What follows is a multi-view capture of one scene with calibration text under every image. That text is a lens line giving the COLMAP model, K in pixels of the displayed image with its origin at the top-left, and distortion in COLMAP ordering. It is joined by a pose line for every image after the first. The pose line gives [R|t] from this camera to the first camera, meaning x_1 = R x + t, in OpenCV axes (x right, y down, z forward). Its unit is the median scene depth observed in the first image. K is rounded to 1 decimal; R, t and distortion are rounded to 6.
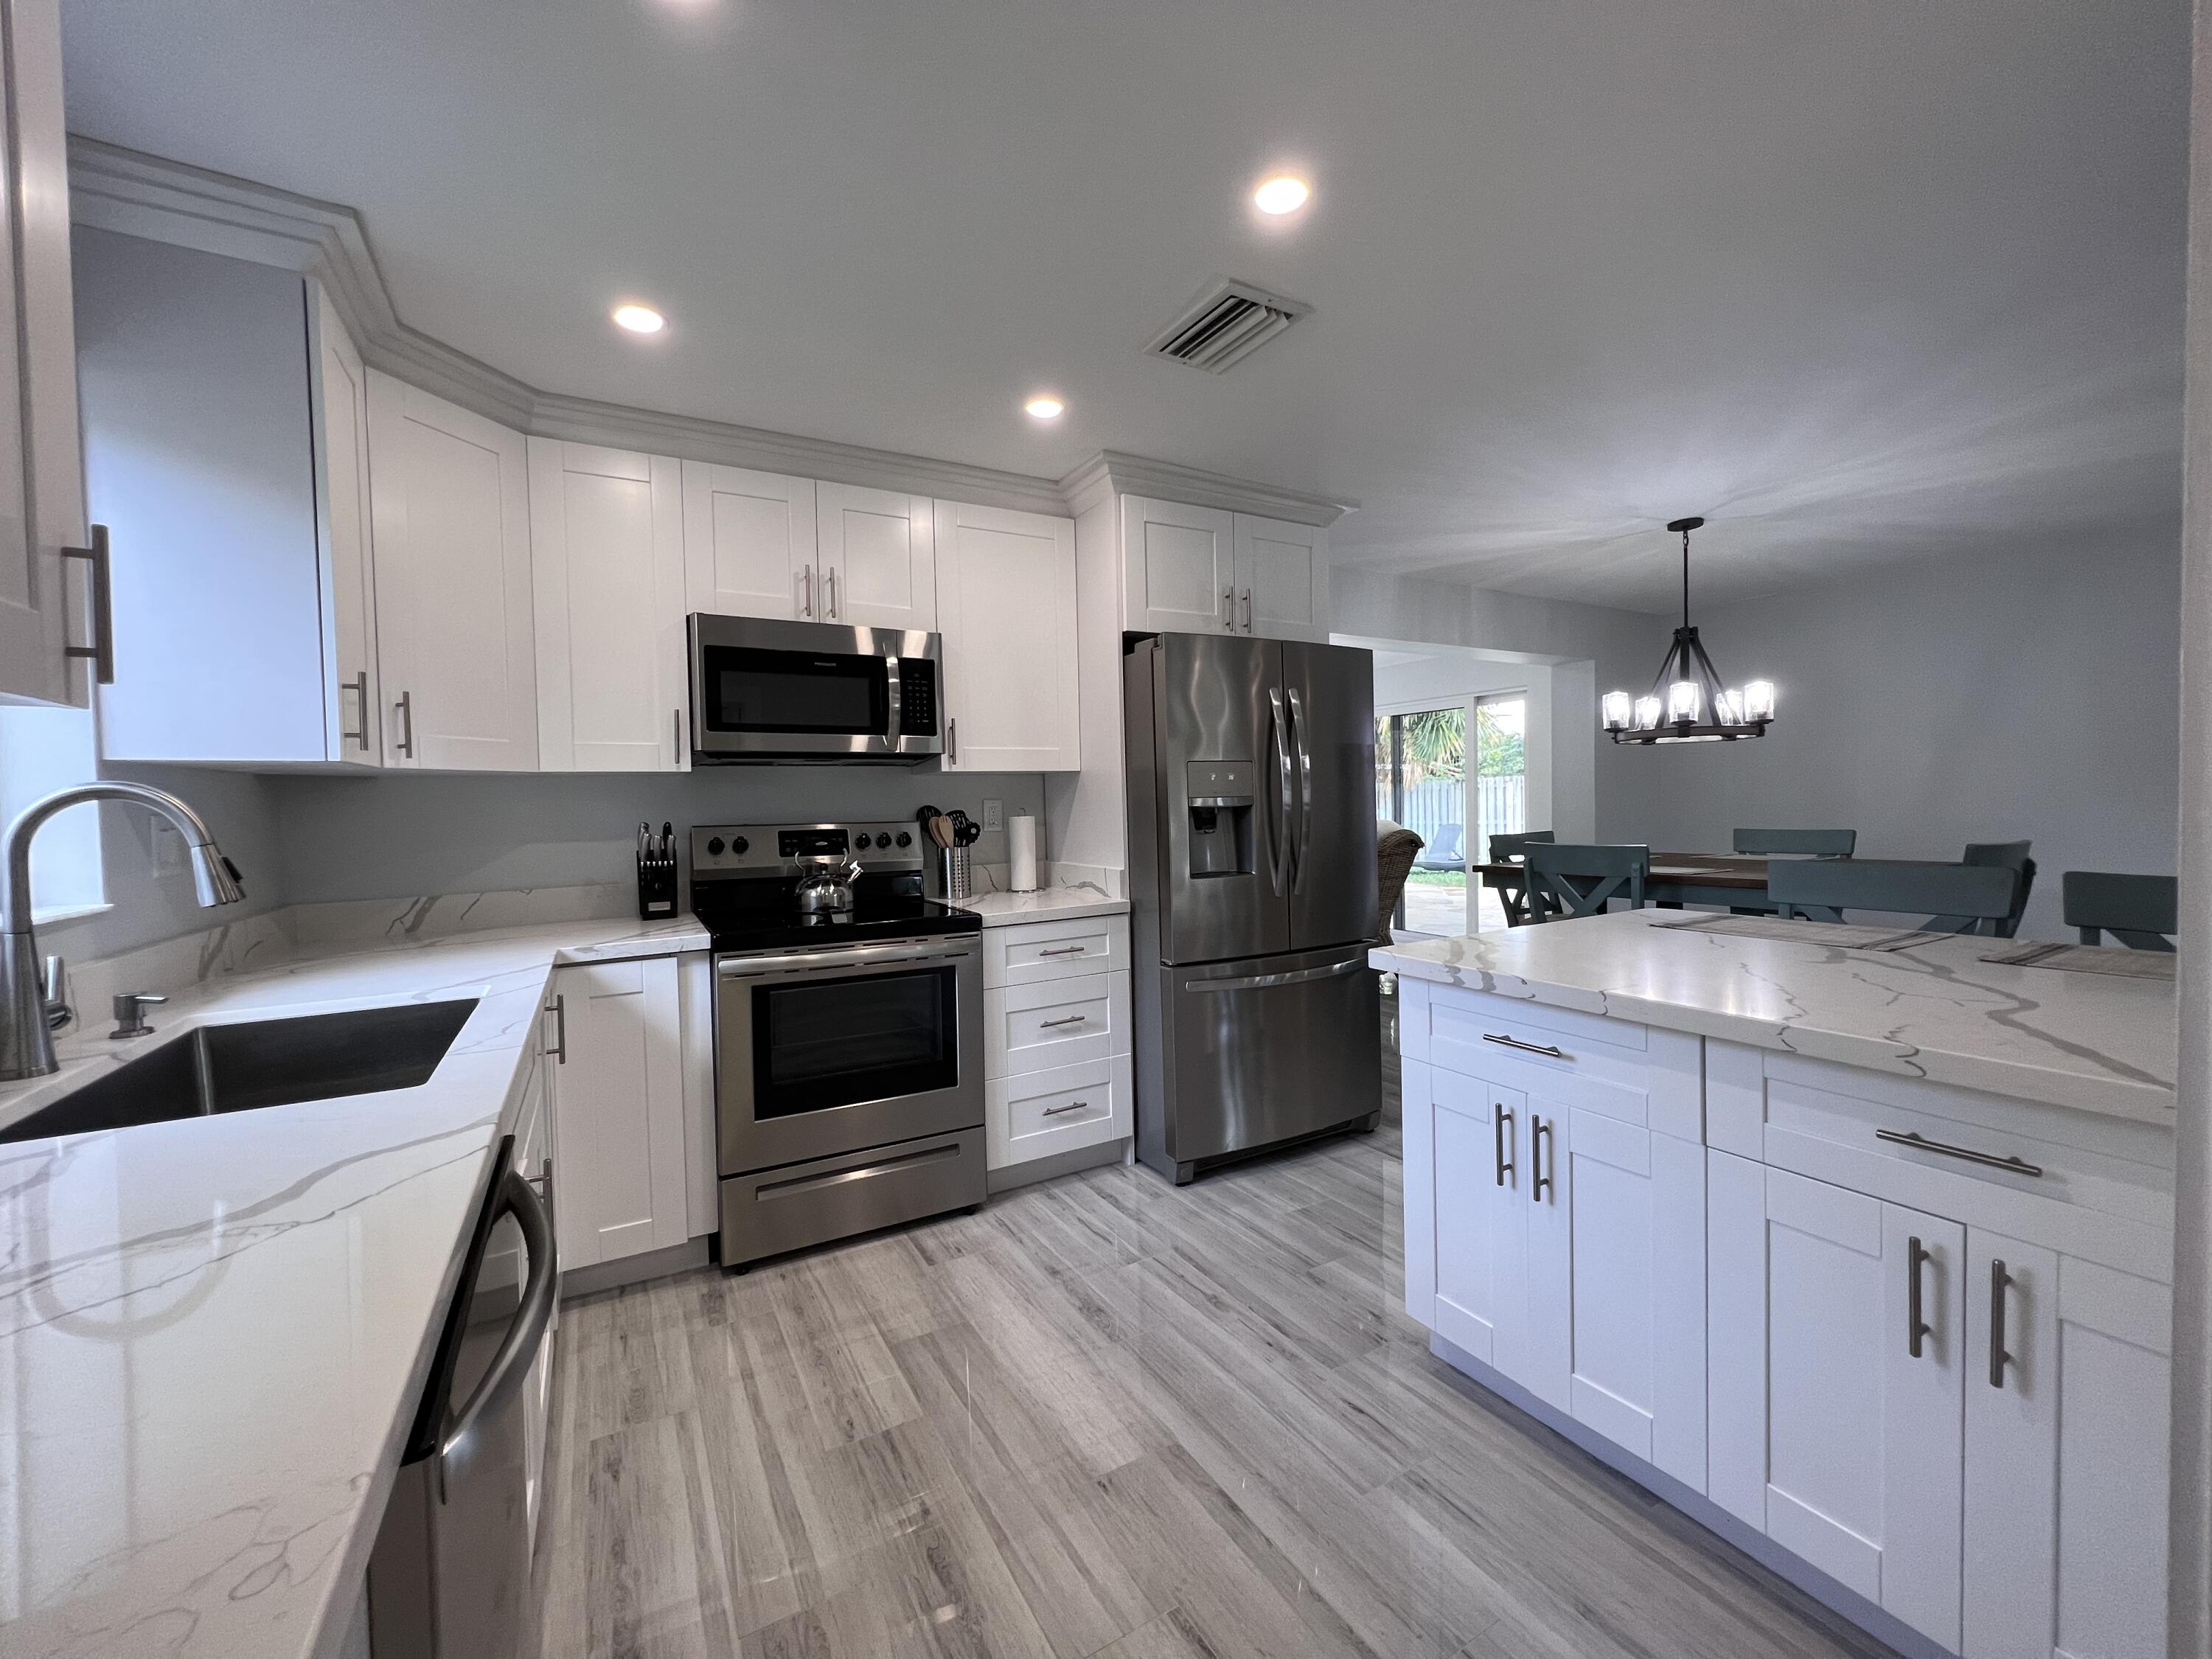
lens RADIAL K [[888.0, 0, 1108.2], [0, 888.0, 833.0], [0, 0, 1]] dist [-0.000430, 0.000024]
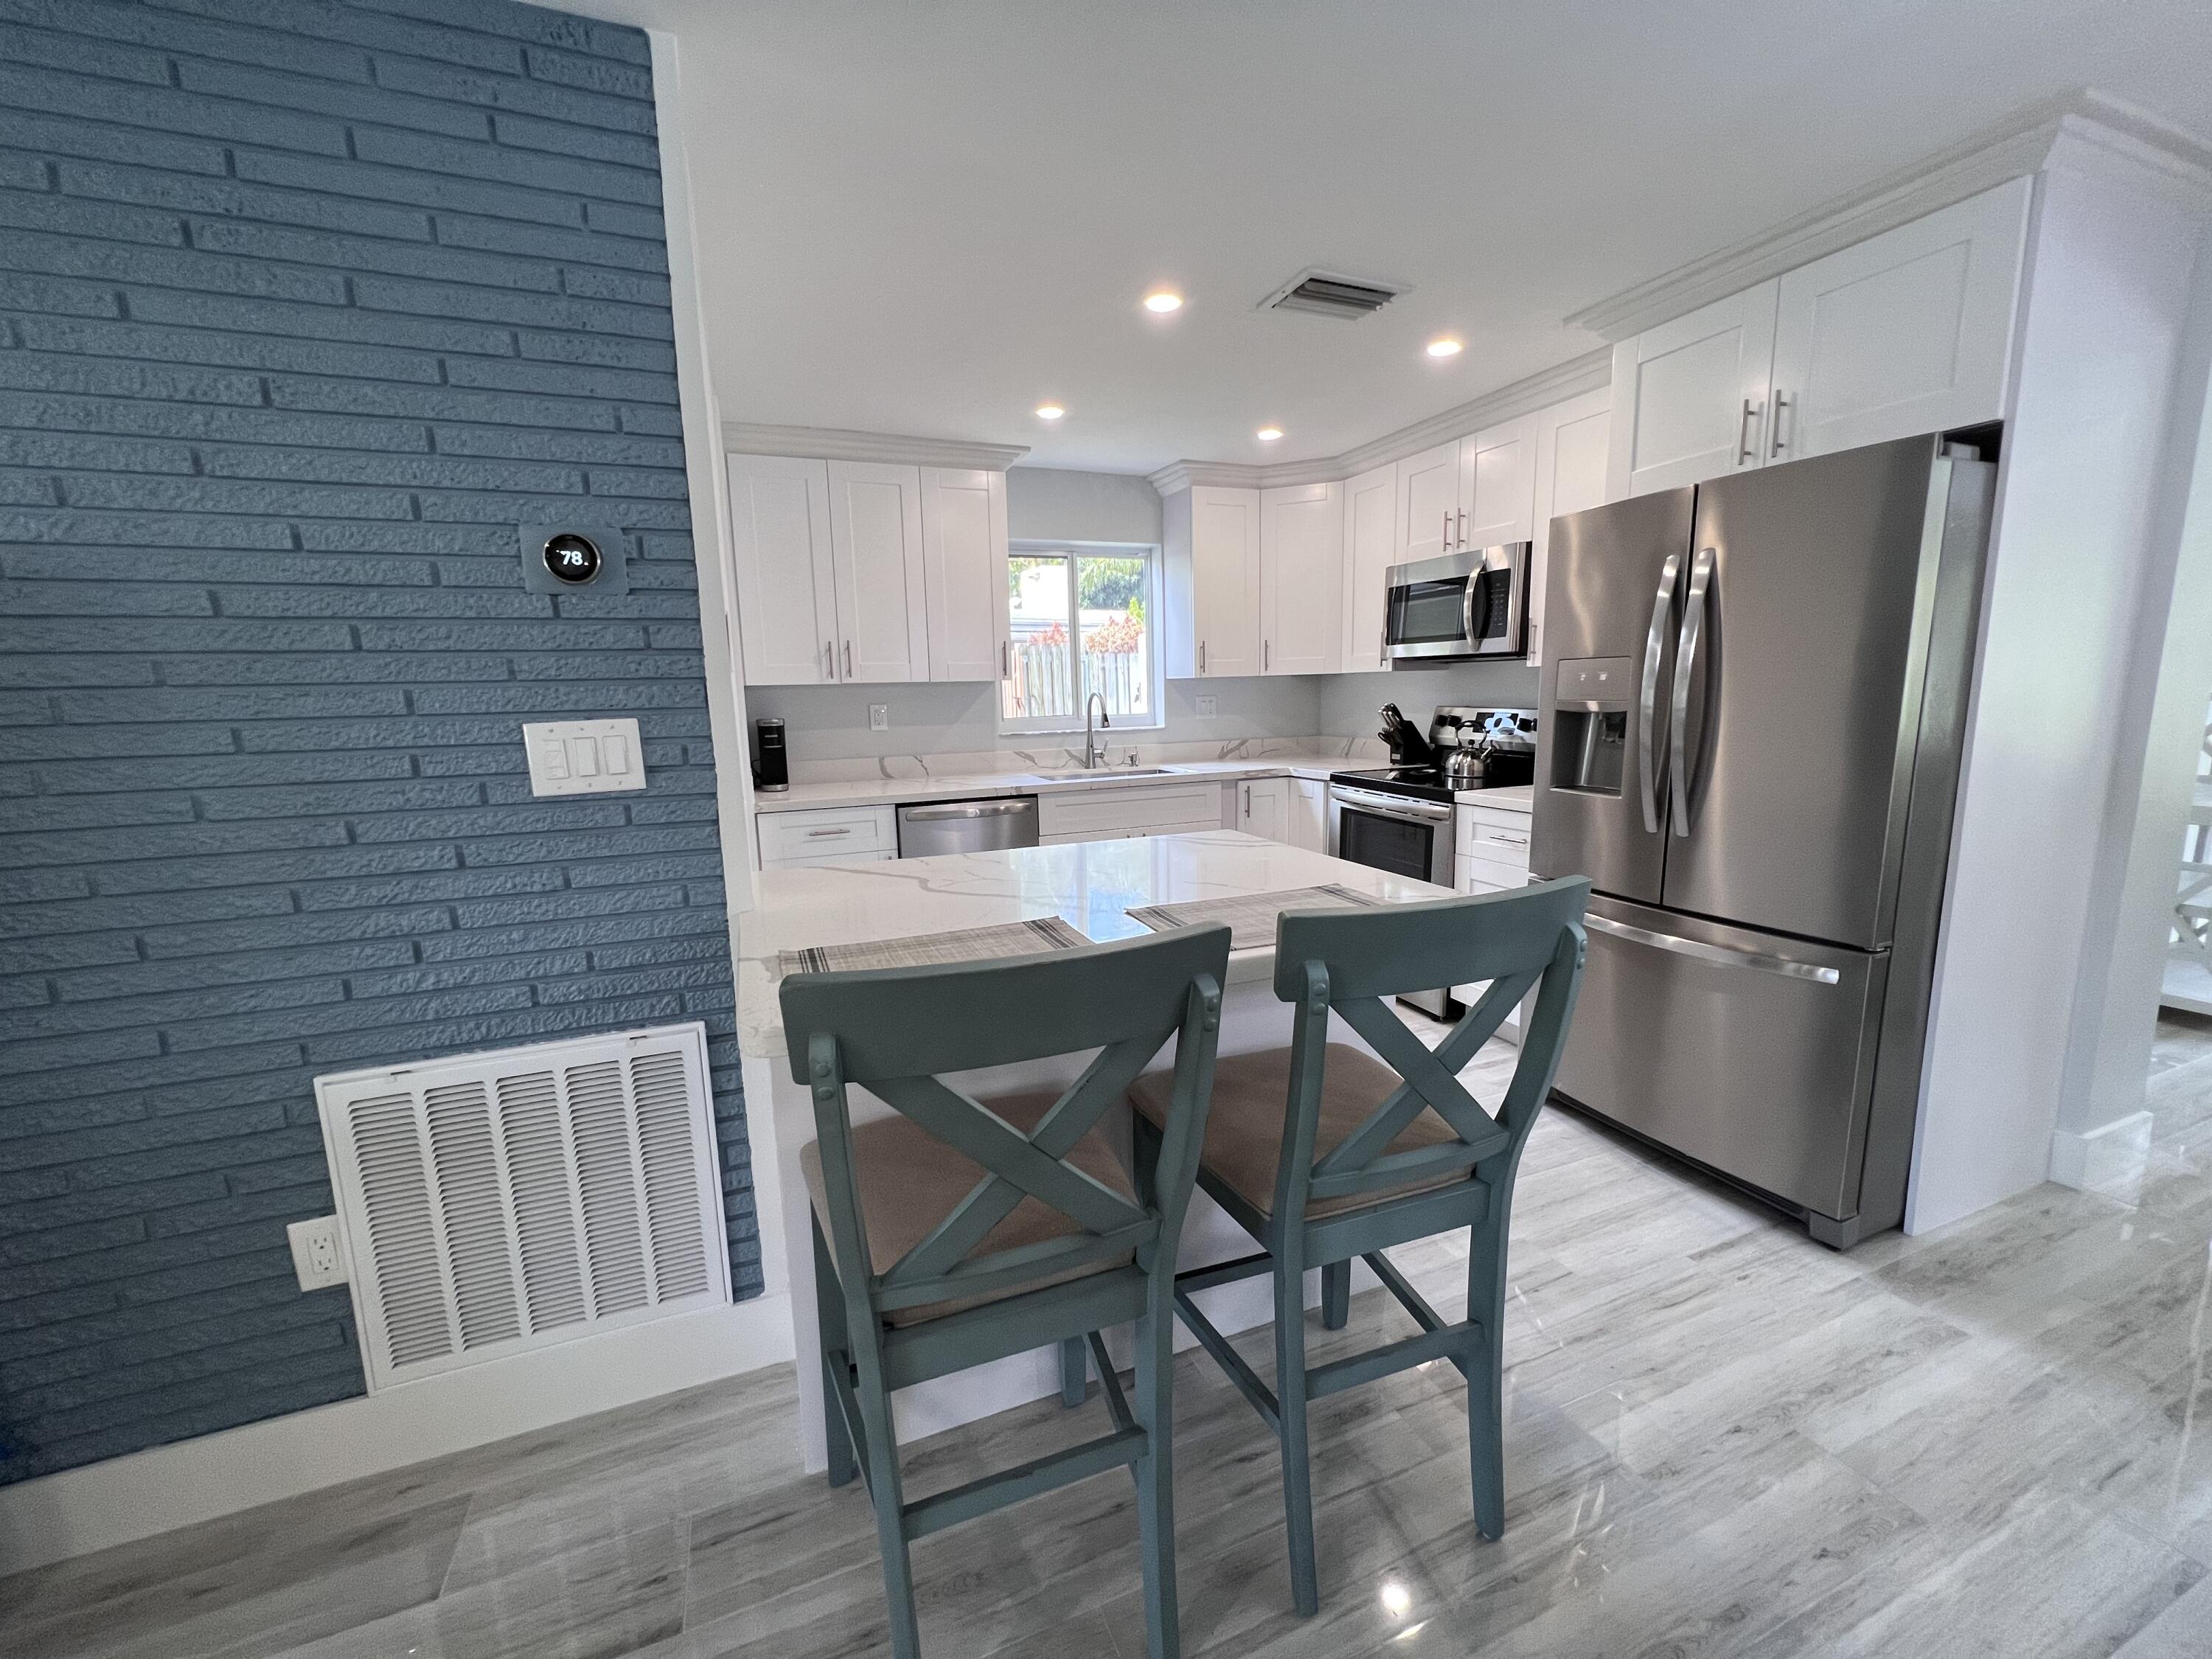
lens RADIAL K [[888.0, 0, 1108.2], [0, 888.0, 833.0], [0, 0, 1]] dist [-0.000430, 0.000024]
pose [[-0.132038, 0.185735, -0.973688, 1.133922], [-0.008983, 0.982024, 0.188543, -0.078128], [0.991204, 0.033642, -0.127996, 0.704655]]
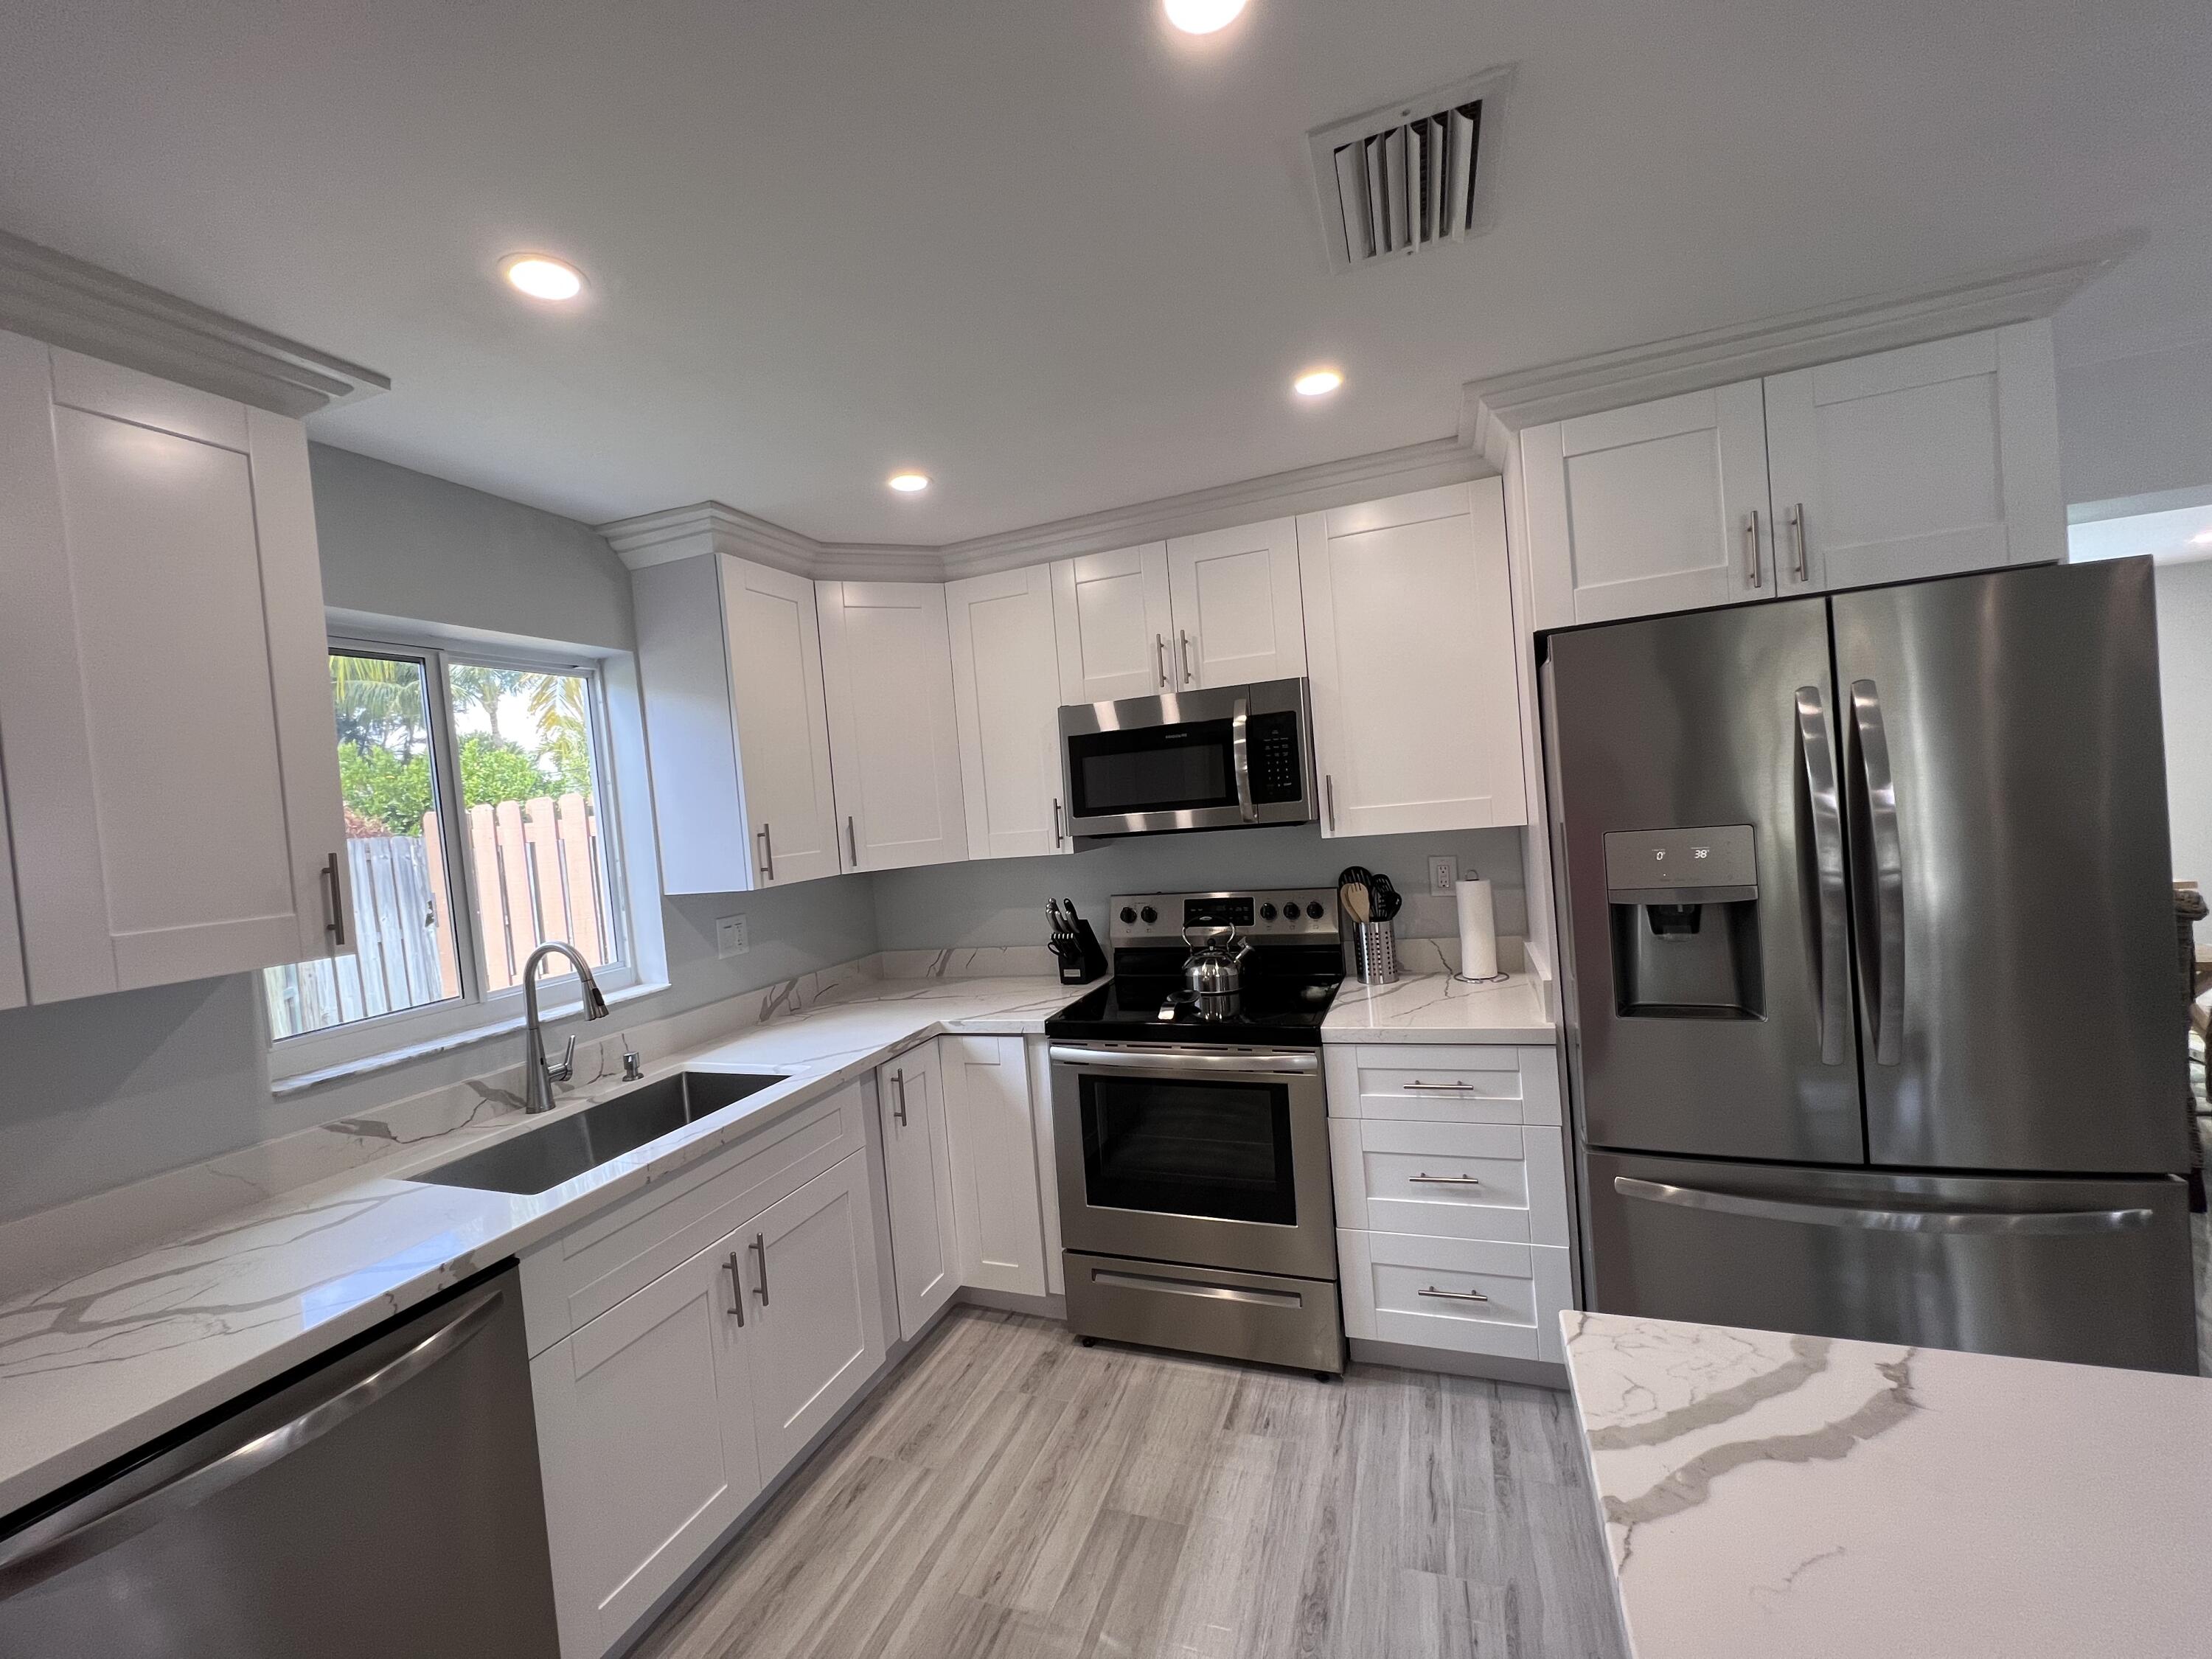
lens RADIAL K [[888.0, 0, 1108.2], [0, 888.0, 833.0], [0, 0, 1]] dist [-0.000430, 0.000024]
pose [[0.638328, -0.006716, -0.769735, 0.371258], [0.042910, 0.998717, 0.026872, -0.118938], [0.768568, -0.050183, 0.637797, 0.346383]]
